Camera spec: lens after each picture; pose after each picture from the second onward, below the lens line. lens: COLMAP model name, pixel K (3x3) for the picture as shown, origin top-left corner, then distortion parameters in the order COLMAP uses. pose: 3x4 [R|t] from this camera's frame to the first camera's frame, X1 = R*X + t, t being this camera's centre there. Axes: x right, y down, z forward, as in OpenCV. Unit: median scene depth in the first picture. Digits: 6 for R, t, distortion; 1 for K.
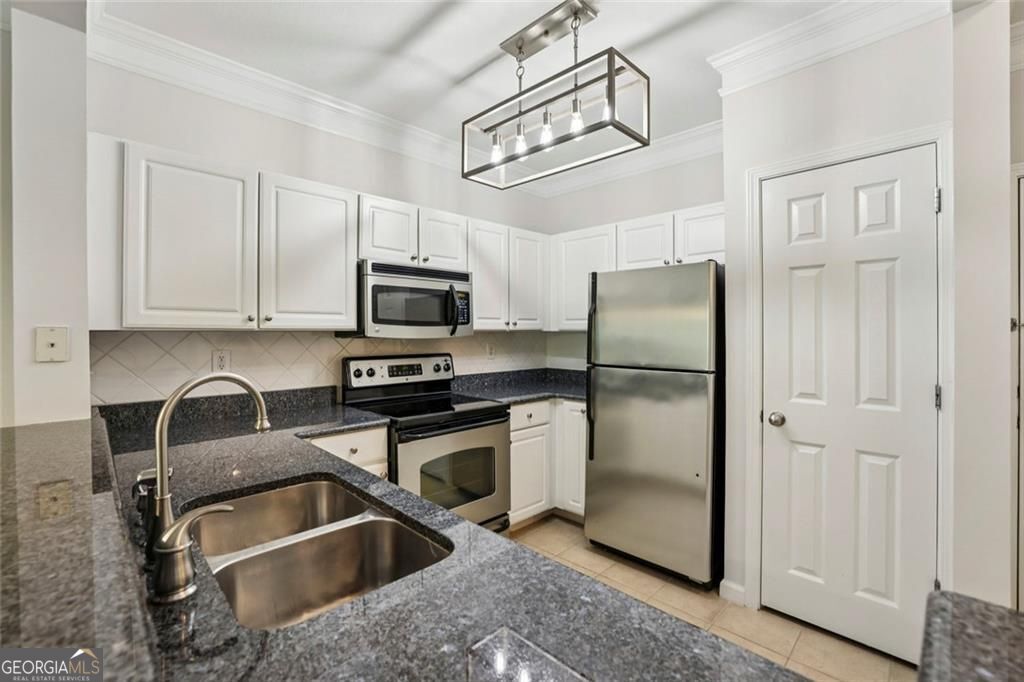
lens RADIAL K [[442.3, 0, 514.4], [0, 442.3, 334.4], [0, 0, 1]] dist [-0.035835, 0.009552]
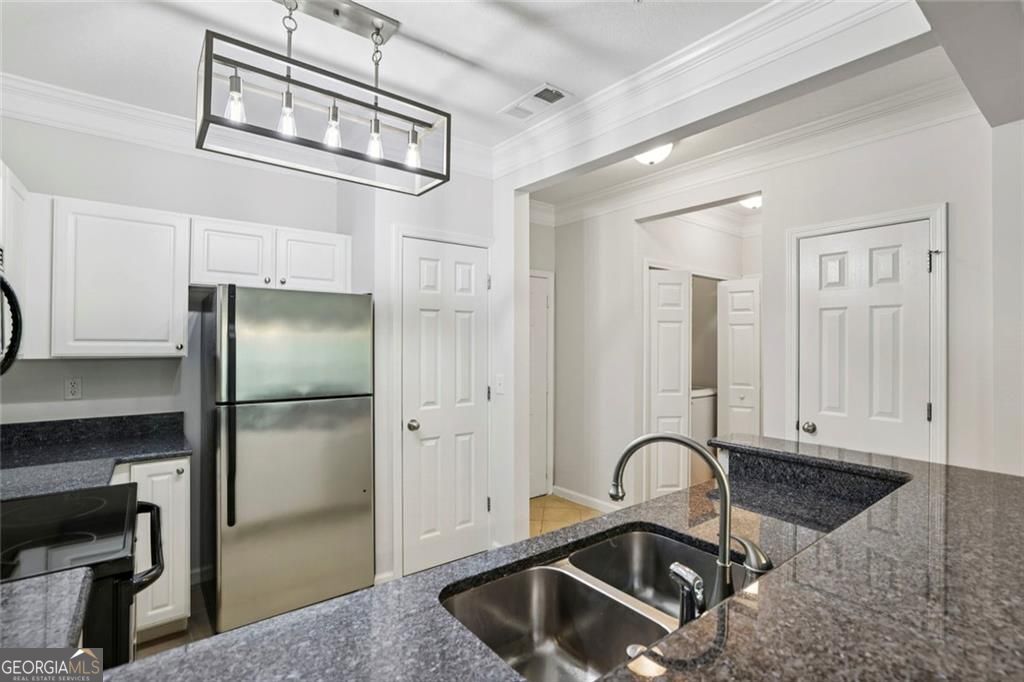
lens RADIAL K [[484.6, 0, 512.6], [0, 484.6, 343.1], [0, 0, 1]] dist [-0.024505, -0.000140]
pose [[0.122803, 0.005619, 0.992415, -0.629659], [0.005389, 0.999965, -0.006328, -0.030315], [-0.992416, 0.006126, 0.122768, 0.424255]]
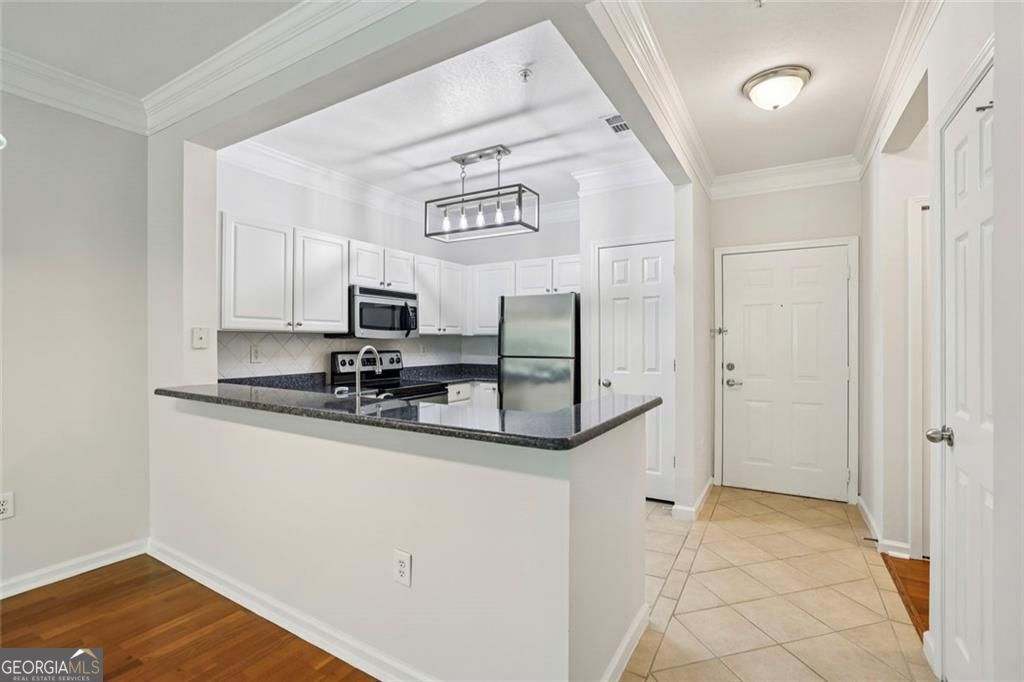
lens RADIAL K [[465.5, 0, 508.6], [0, 465.5, 343.9], [0, 0, 1]] dist [-0.013073, 0.004013]
pose [[0.970083, -0.000250, 0.242772, -0.201805], [0.000514, 0.999999, -0.001022, 0.028321], [-0.242771, 0.001116, 0.970083, -0.602916]]
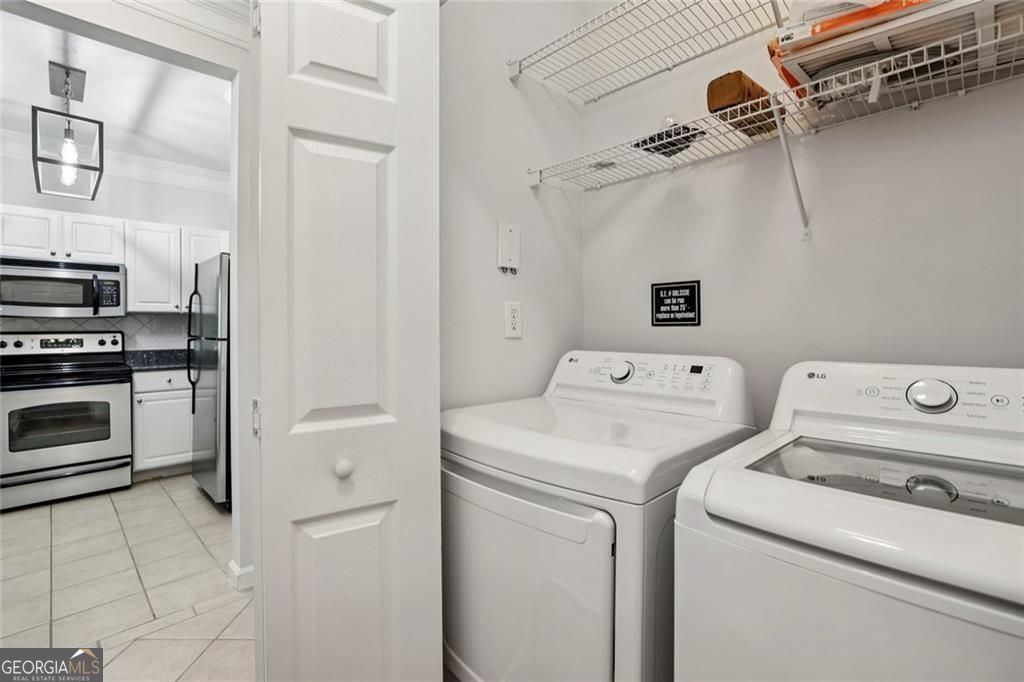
lens RADIAL K [[465.5, 0, 504.9], [0, 465.5, 326.9], [0, 0, 1]] dist [-0.013073, 0.004013]
pose [[0.999781, -0.004511, -0.020451, 1.130046], [0.004458, 0.999987, -0.002647, 0.048081], [0.020463, 0.002555, 0.999787, -0.304639]]
